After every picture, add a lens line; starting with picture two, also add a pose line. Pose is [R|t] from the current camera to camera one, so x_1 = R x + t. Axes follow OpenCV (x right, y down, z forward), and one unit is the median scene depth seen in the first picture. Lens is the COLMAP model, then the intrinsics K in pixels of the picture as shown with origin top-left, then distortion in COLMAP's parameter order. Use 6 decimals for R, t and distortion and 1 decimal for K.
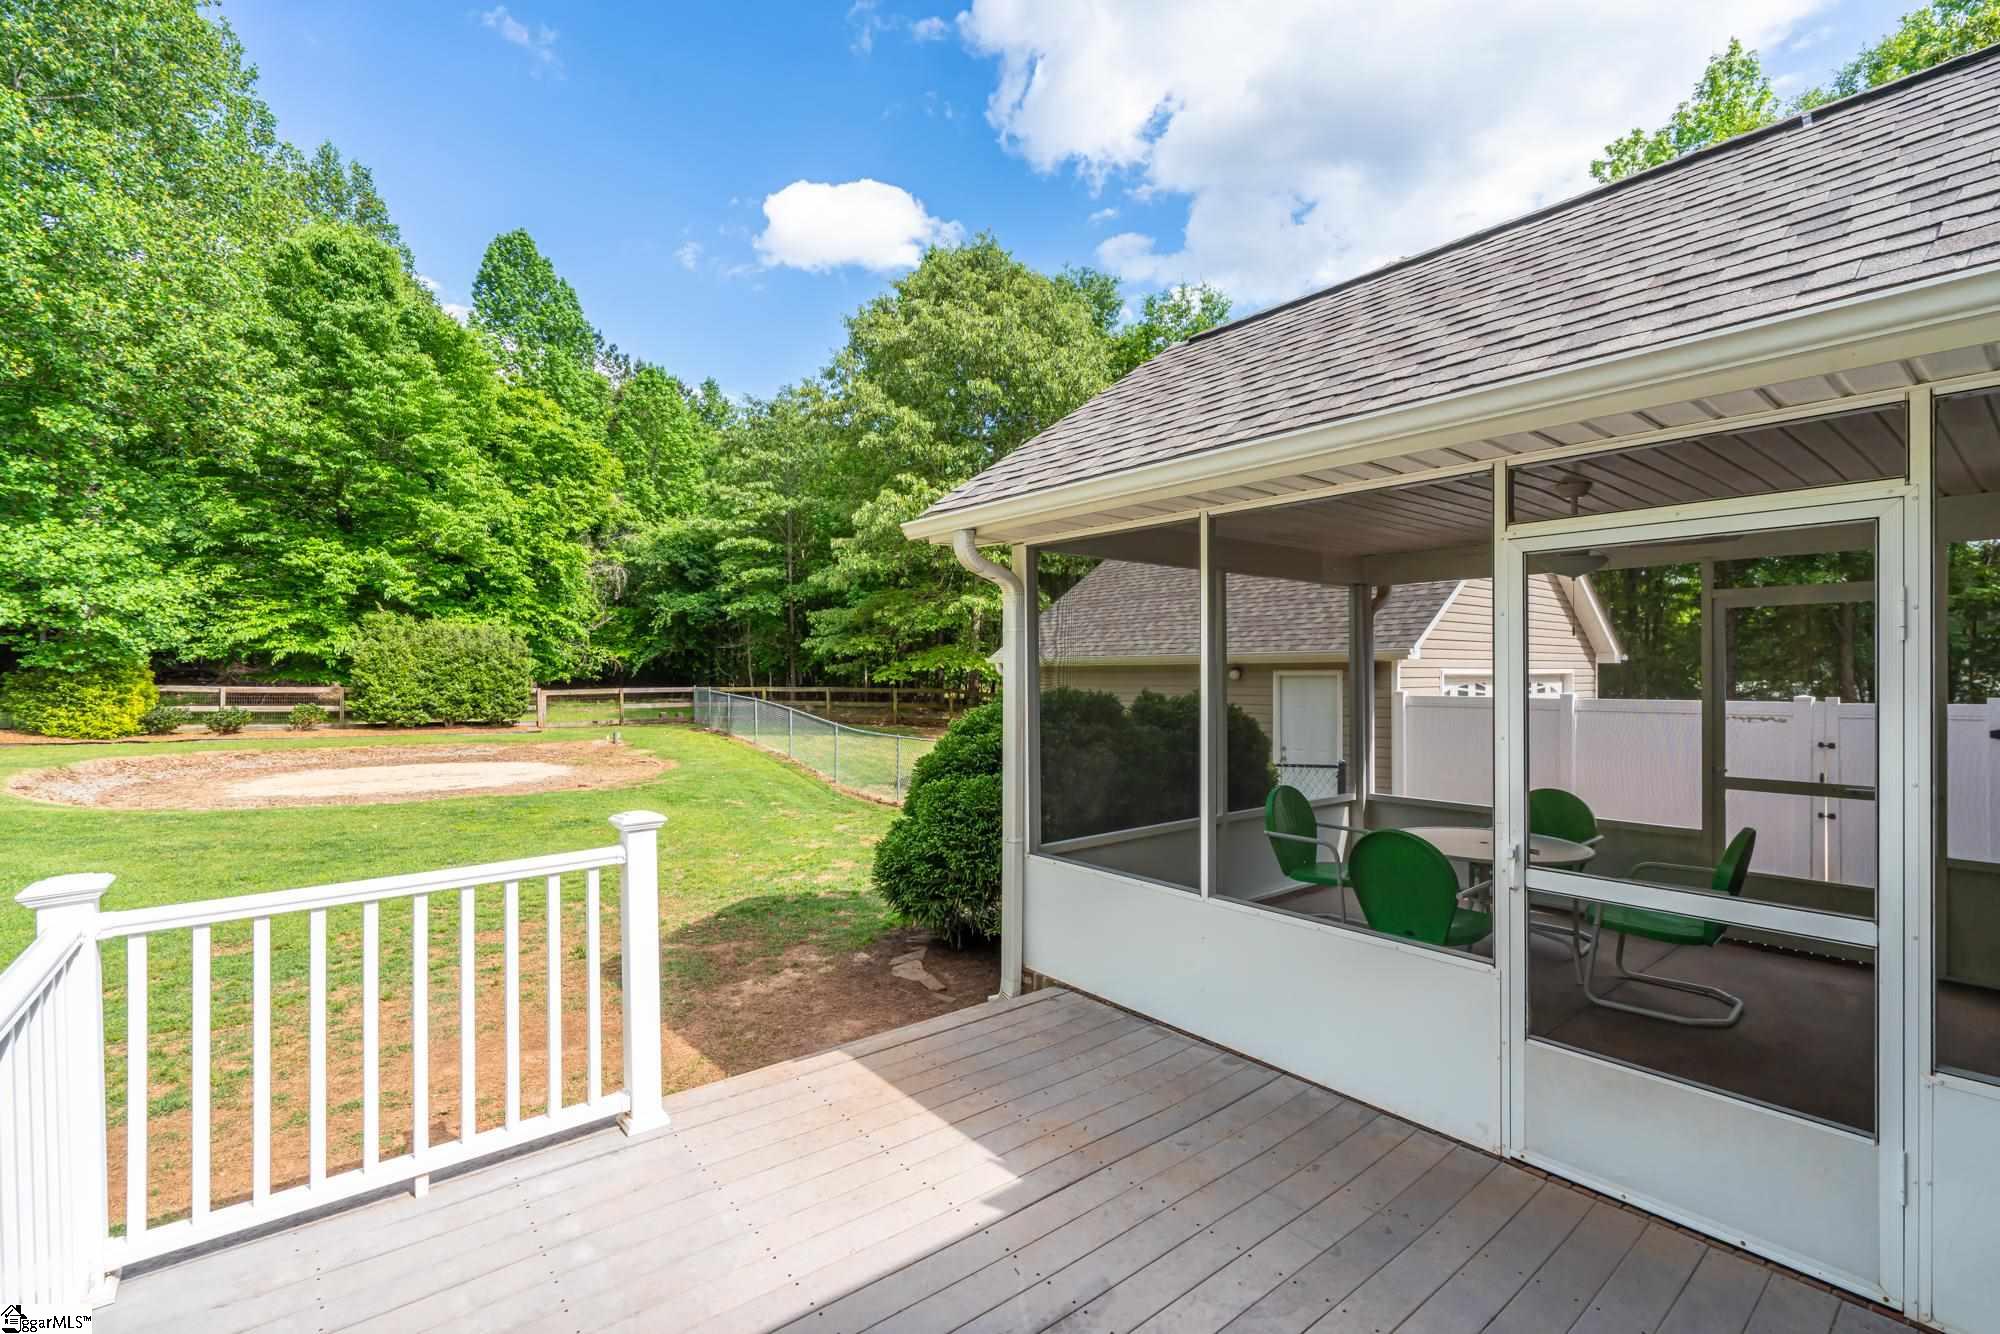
lens RADIAL K [[908.5, 0, 987.7], [0, 908.5, 666.5], [0, 0, 1]] dist [0.000249, 0.006167]
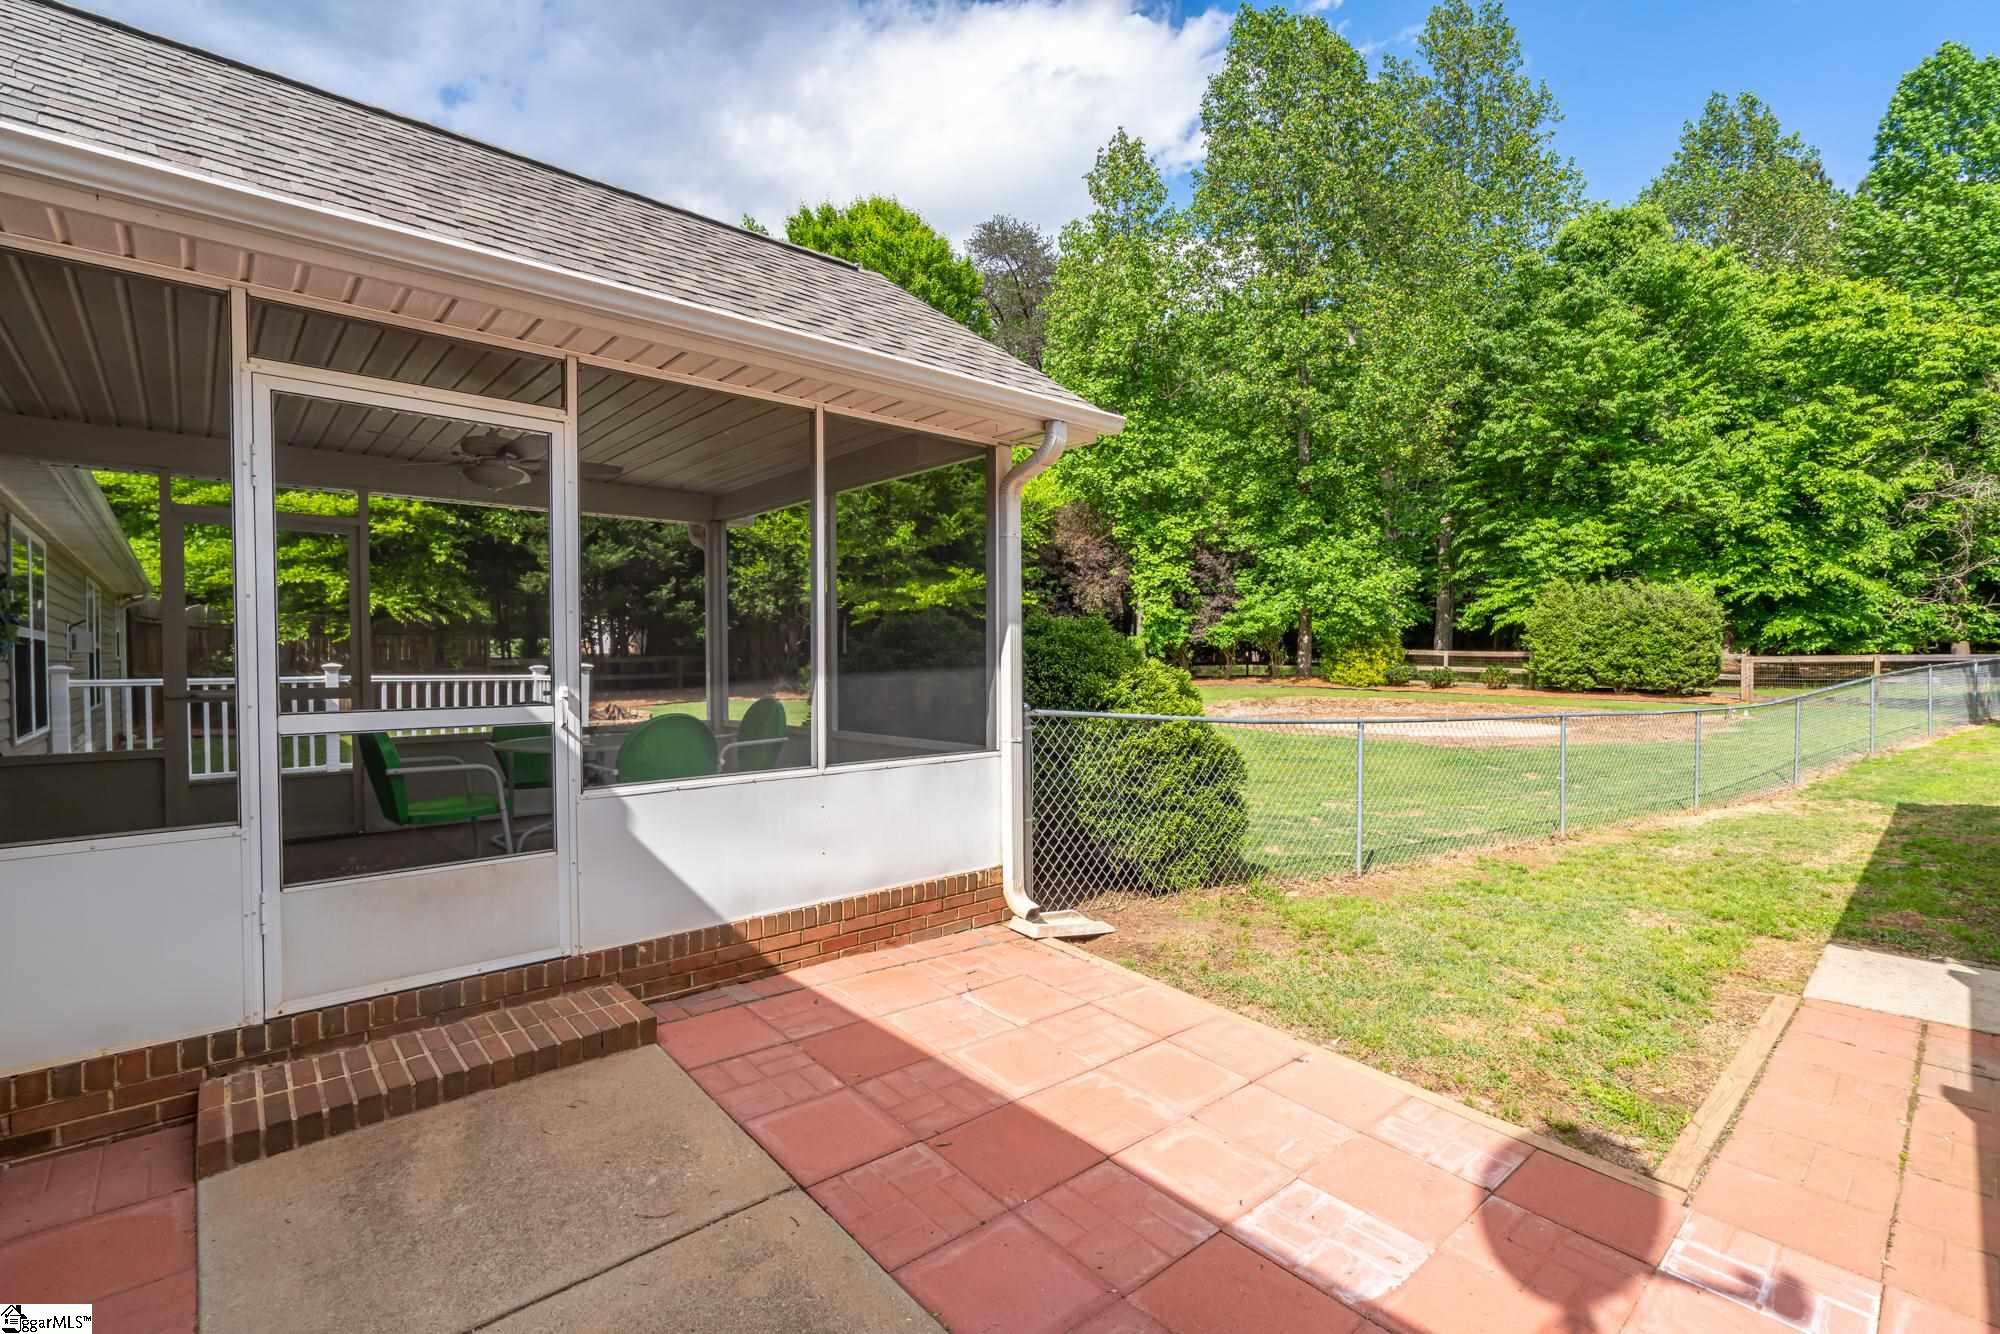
lens RADIAL K [[895.5, 0, 988.5], [0, 895.5, 663.5], [0, 0, 1]] dist [-0.014551, 0.007091]
pose [[0.053093, 0.009299, -0.998546, 0.311945], [0.009022, 0.999911, 0.009791, 0.019449], [0.998549, -0.009529, 0.053004, 0.275303]]
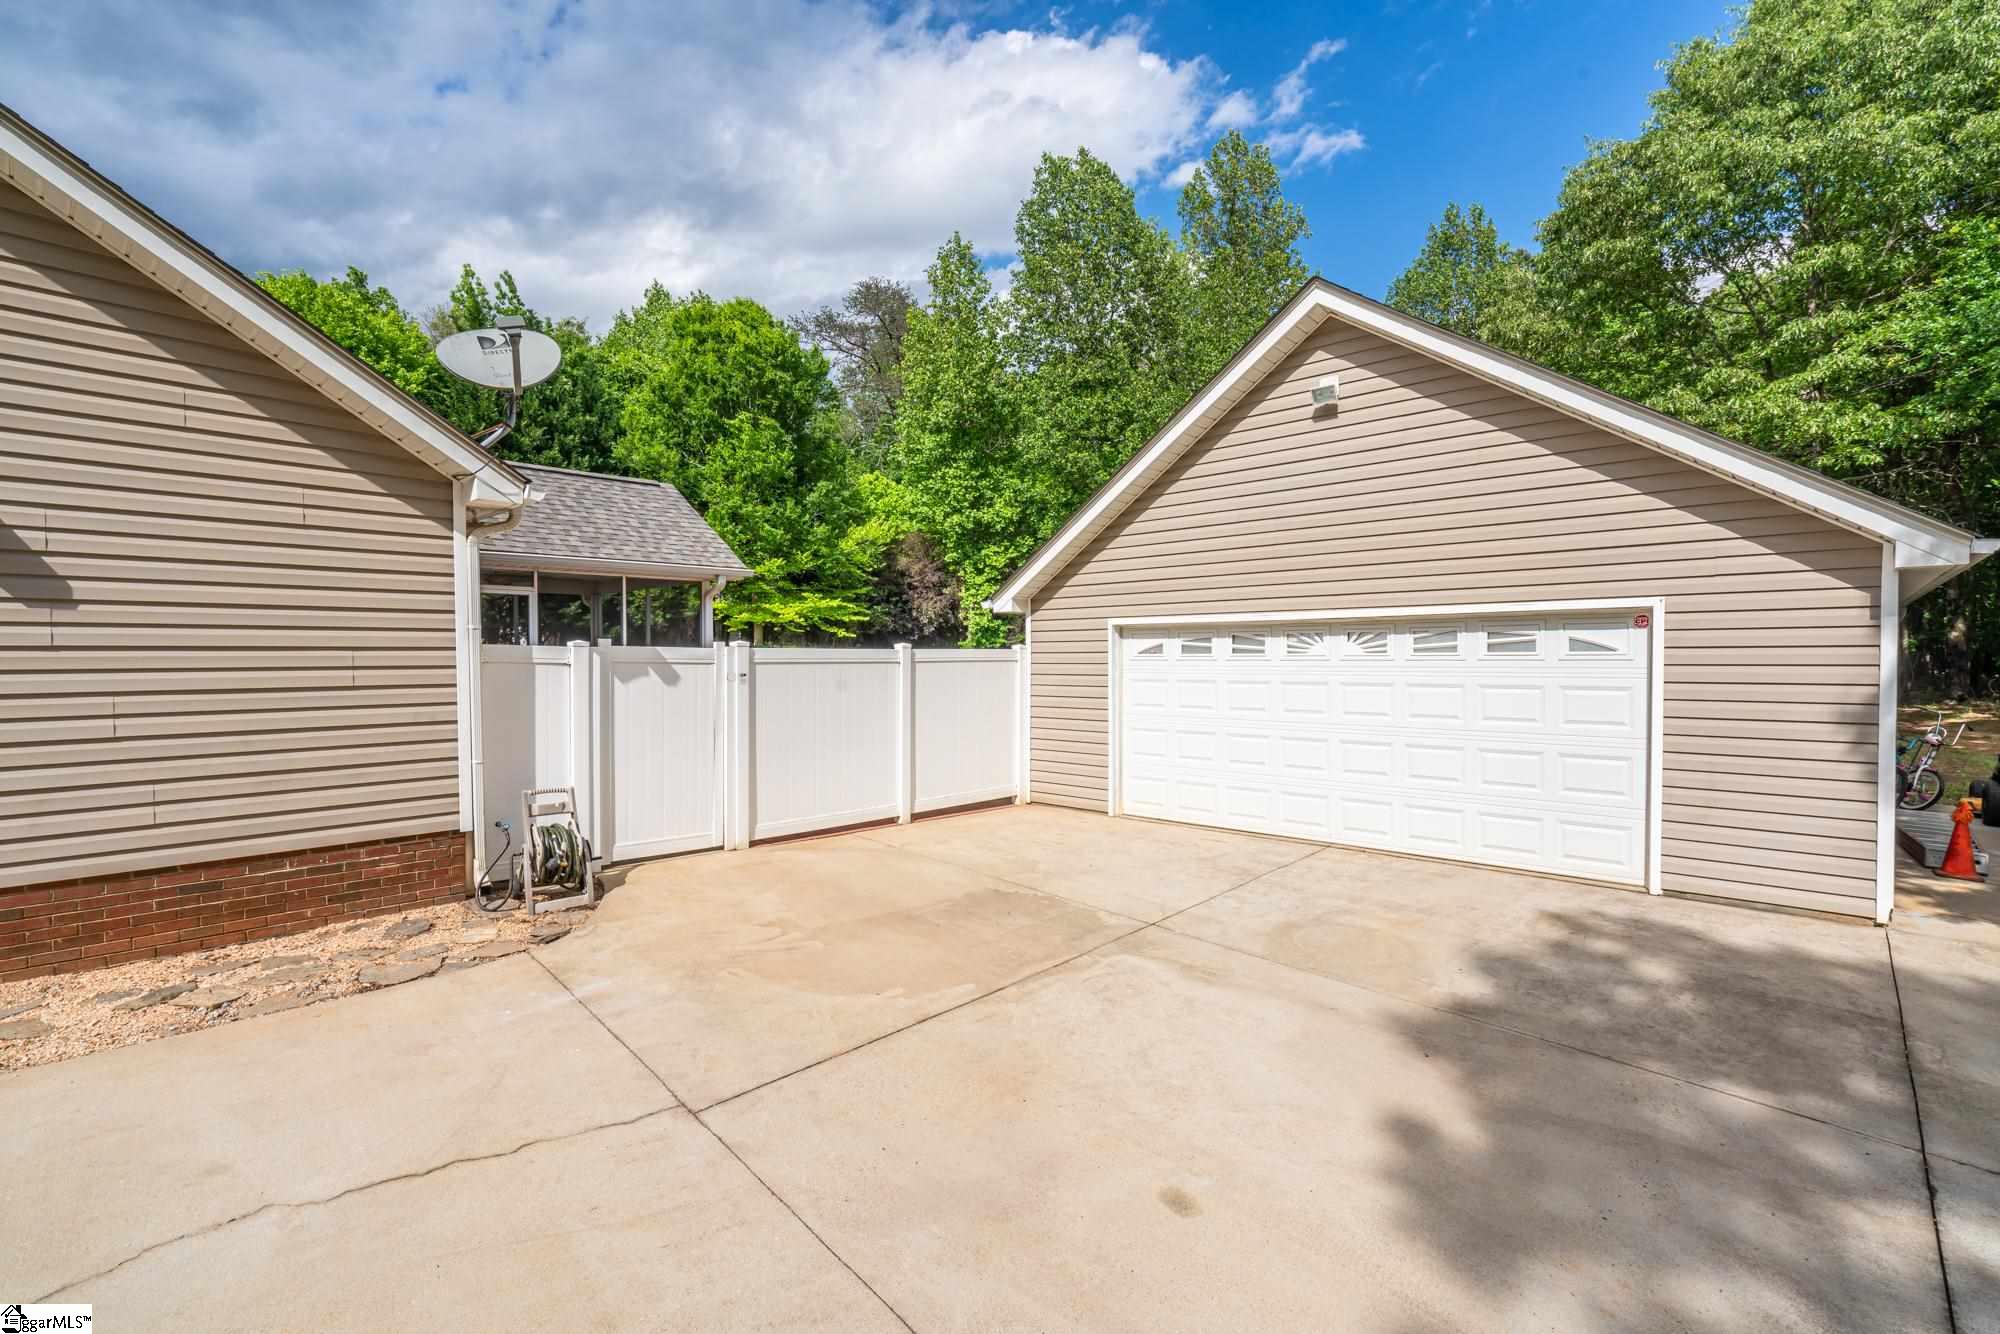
lens RADIAL K [[895.5, 0, 988.5], [0, 895.5, 663.5], [0, 0, 1]] dist [-0.014551, 0.007091]
pose [[0.136004, 0.011133, -0.990646, 0.616731], [0.008564, 0.999886, 0.012412, 0.014962], [0.990671, -0.010172, 0.135893, 0.372541]]
